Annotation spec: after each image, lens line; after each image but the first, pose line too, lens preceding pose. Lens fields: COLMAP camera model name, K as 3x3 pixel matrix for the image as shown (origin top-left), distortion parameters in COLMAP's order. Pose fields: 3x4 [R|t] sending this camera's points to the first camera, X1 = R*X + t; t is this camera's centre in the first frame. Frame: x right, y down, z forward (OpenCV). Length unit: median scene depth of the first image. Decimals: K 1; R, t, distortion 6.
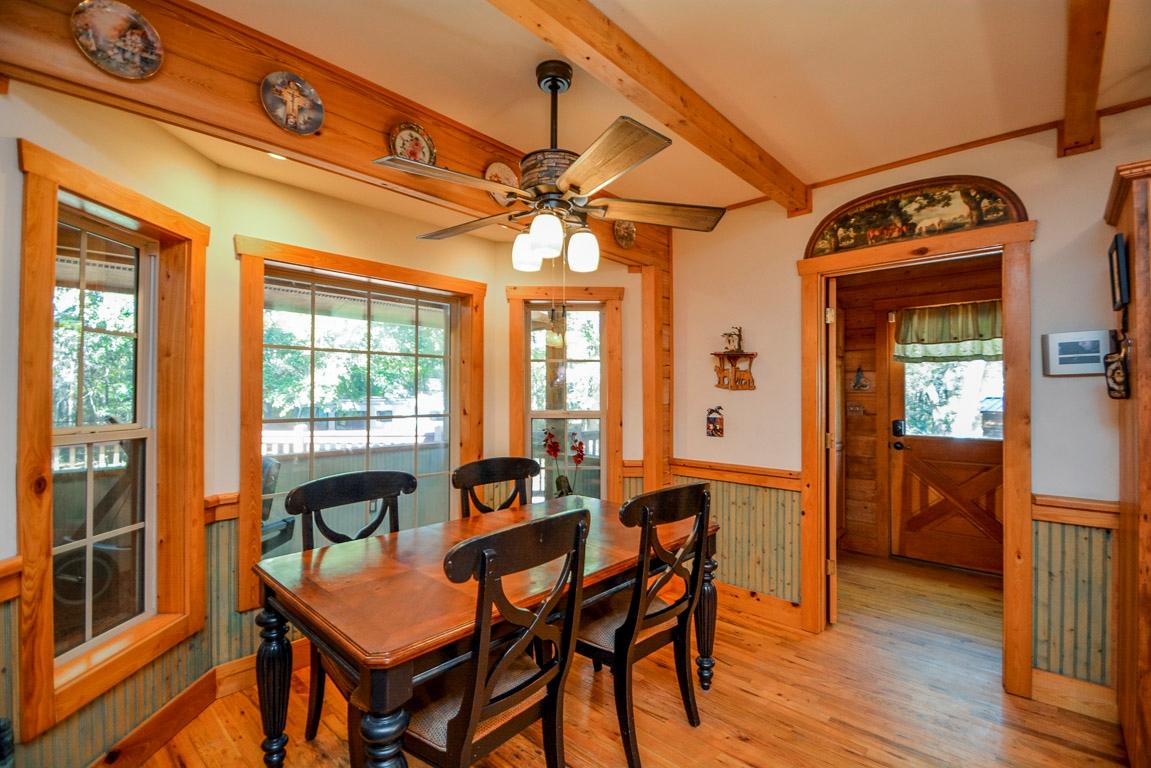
lens RADIAL K [[507.4, 0, 574.4], [0, 507.4, 390.0], [0, 0, 1]] dist [-0.004067, -0.001398]
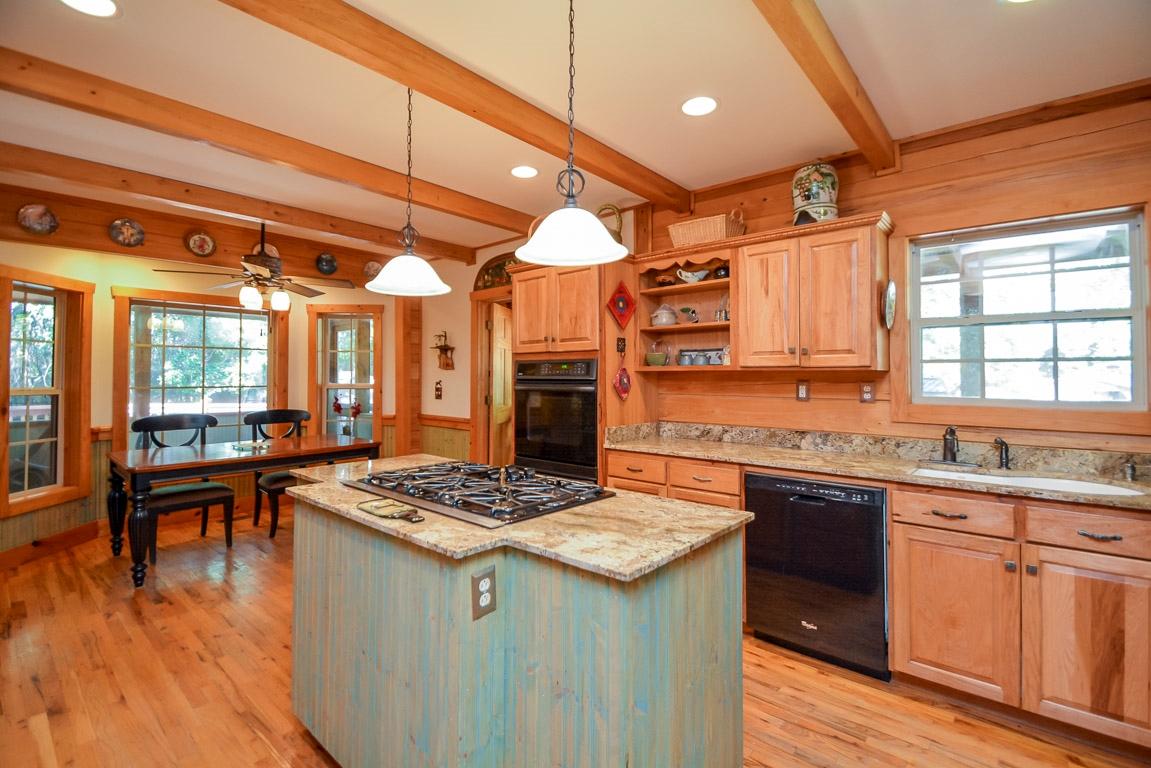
lens RADIAL K [[515.6, 0, 576.9], [0, 515.6, 367.6], [0, 0, 1]] dist [-0.000812, -0.005908]
pose [[0.999308, -0.001337, 0.037183, 0.896063], [0.001700, 0.999951, -0.009730, 0.012304], [-0.037168, 0.009786, 0.999261, -0.869696]]
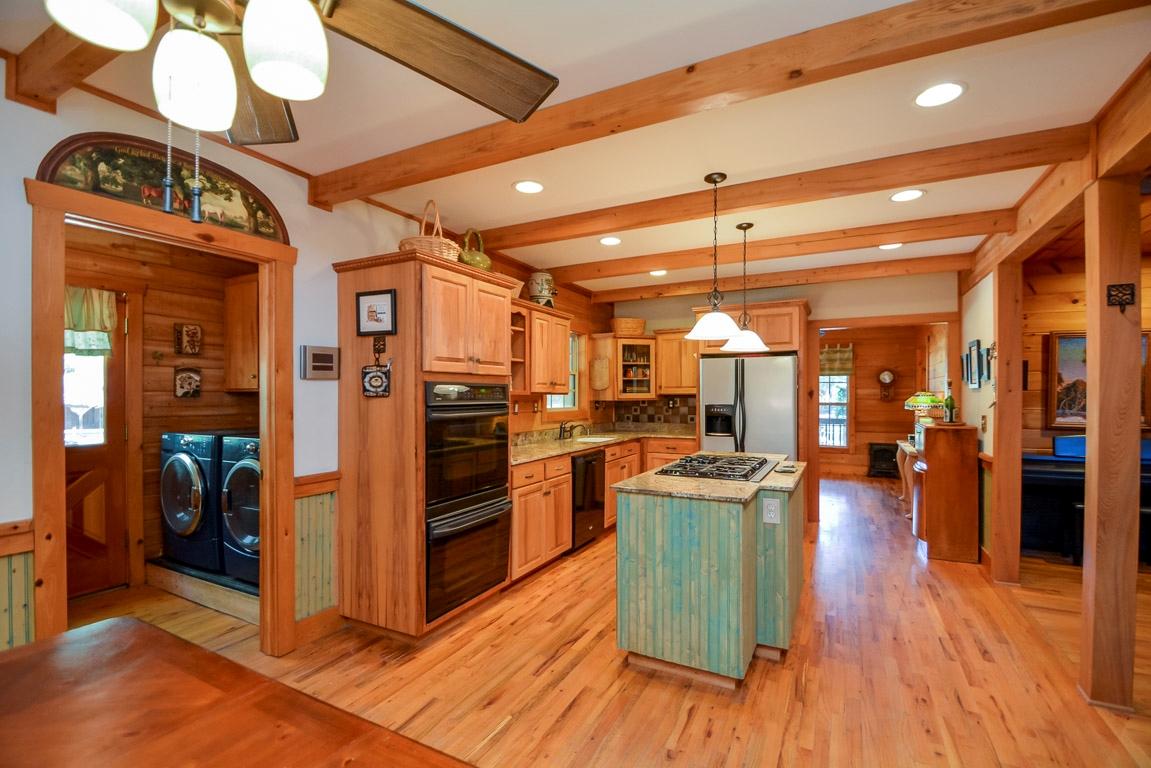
lens RADIAL K [[518.6, 0, 574.1], [0, 518.6, 394.7], [0, 0, 1]] dist [-0.012470, -0.000720]
pose [[-0.267925, -0.005744, 0.963423, -0.410060], [-0.008670, 0.999956, 0.003551, 0.000309], [-0.963401, -0.007401, -0.267963, 0.642714]]
